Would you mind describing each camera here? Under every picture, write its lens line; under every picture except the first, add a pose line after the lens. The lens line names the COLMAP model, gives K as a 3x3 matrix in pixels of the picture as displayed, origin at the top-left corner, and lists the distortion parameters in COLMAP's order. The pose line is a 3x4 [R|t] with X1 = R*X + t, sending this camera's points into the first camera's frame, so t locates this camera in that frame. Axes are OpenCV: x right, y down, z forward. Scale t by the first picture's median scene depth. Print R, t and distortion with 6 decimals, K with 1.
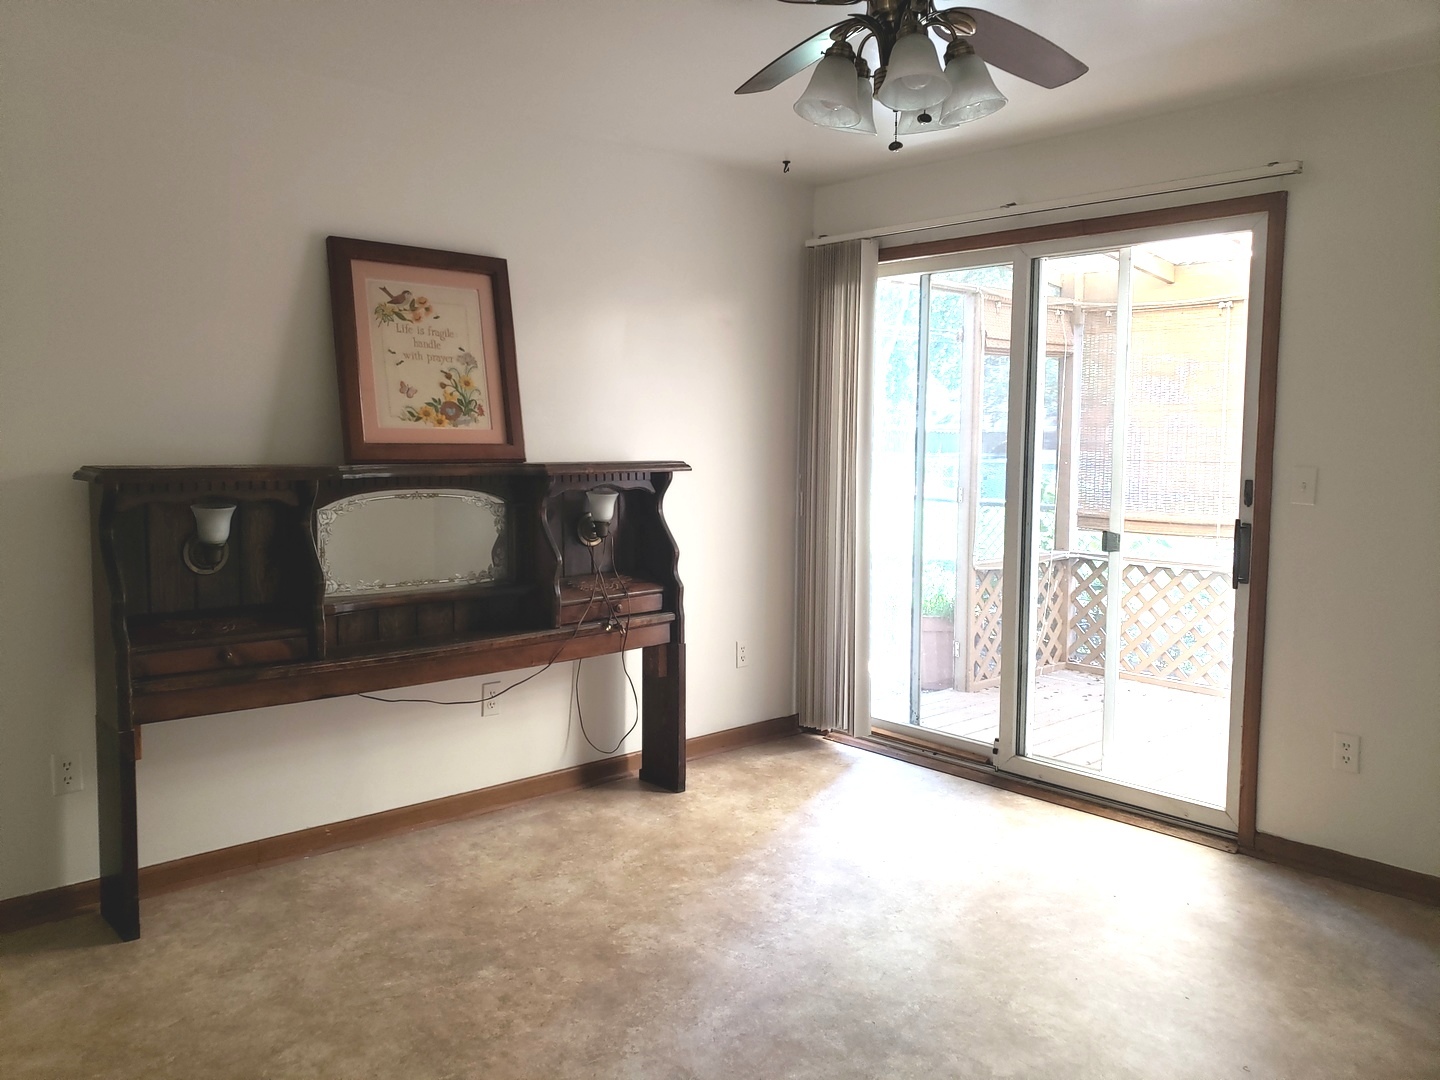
lens RADIAL K [[1137.1, 0, 683.3], [0, 1137.1, 533.6], [0, 0, 1]] dist [0.008162, 0.004856]
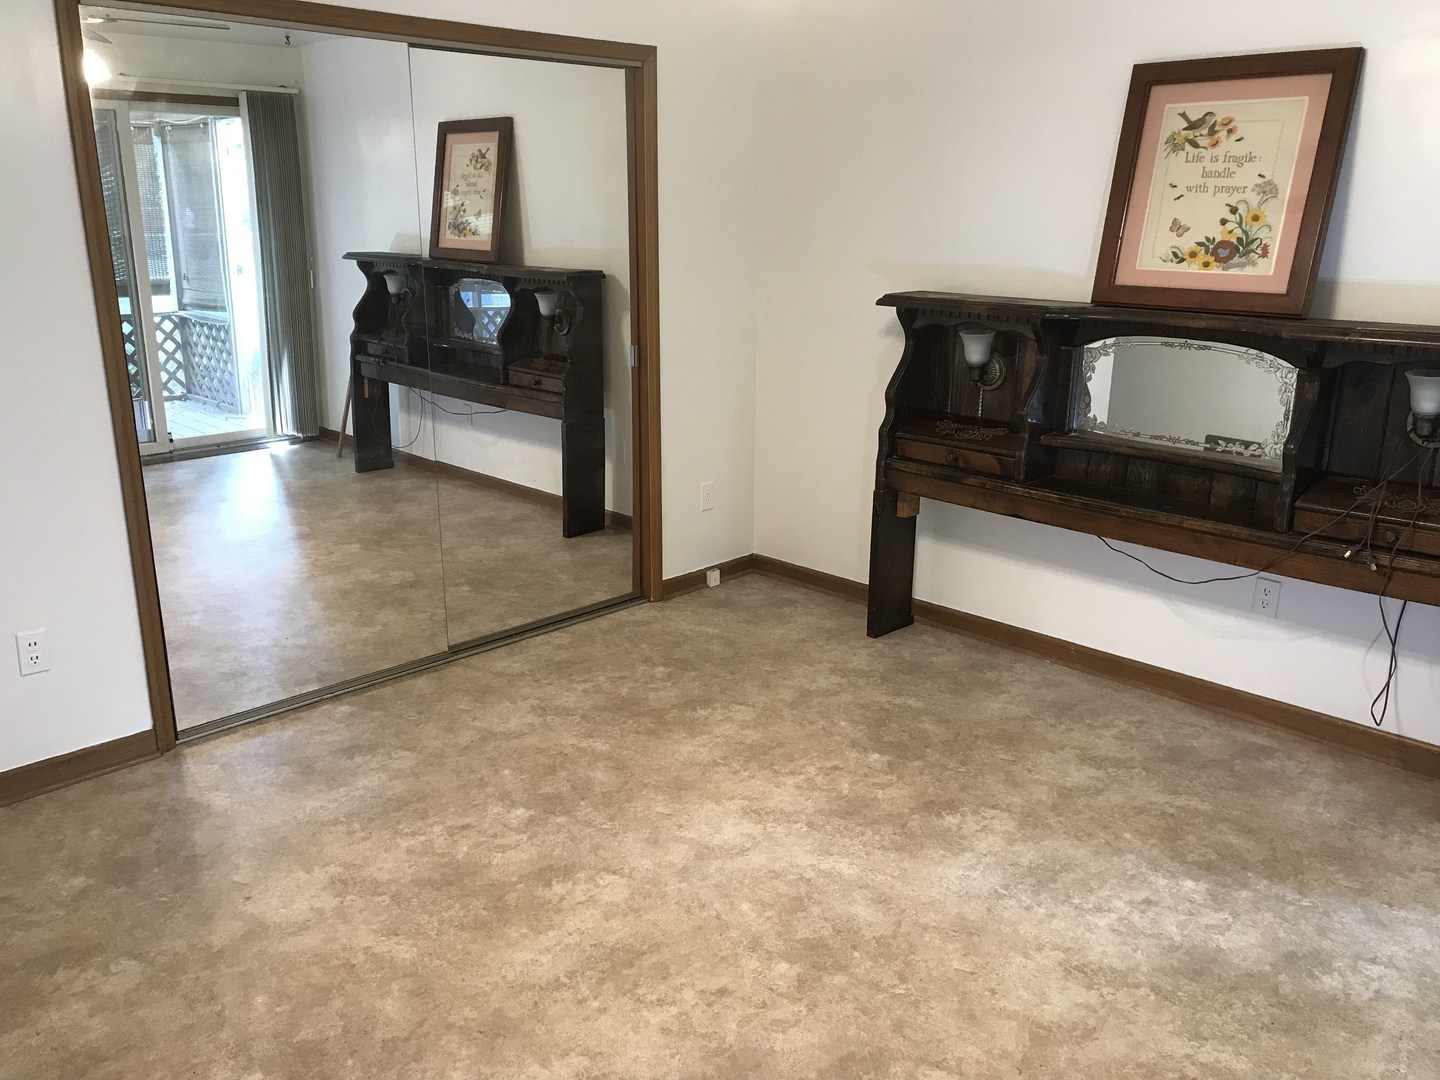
lens RADIAL K [[1137.1, 0, 683.3], [0, 1137.1, 533.6], [0, 0, 1]] dist [0.008162, 0.004856]
pose [[0.045611, 0.264355, -0.963346, 0.685343], [-0.087845, 0.961676, 0.259737, -0.092317], [0.995089, 0.072778, 0.067085, 0.554987]]
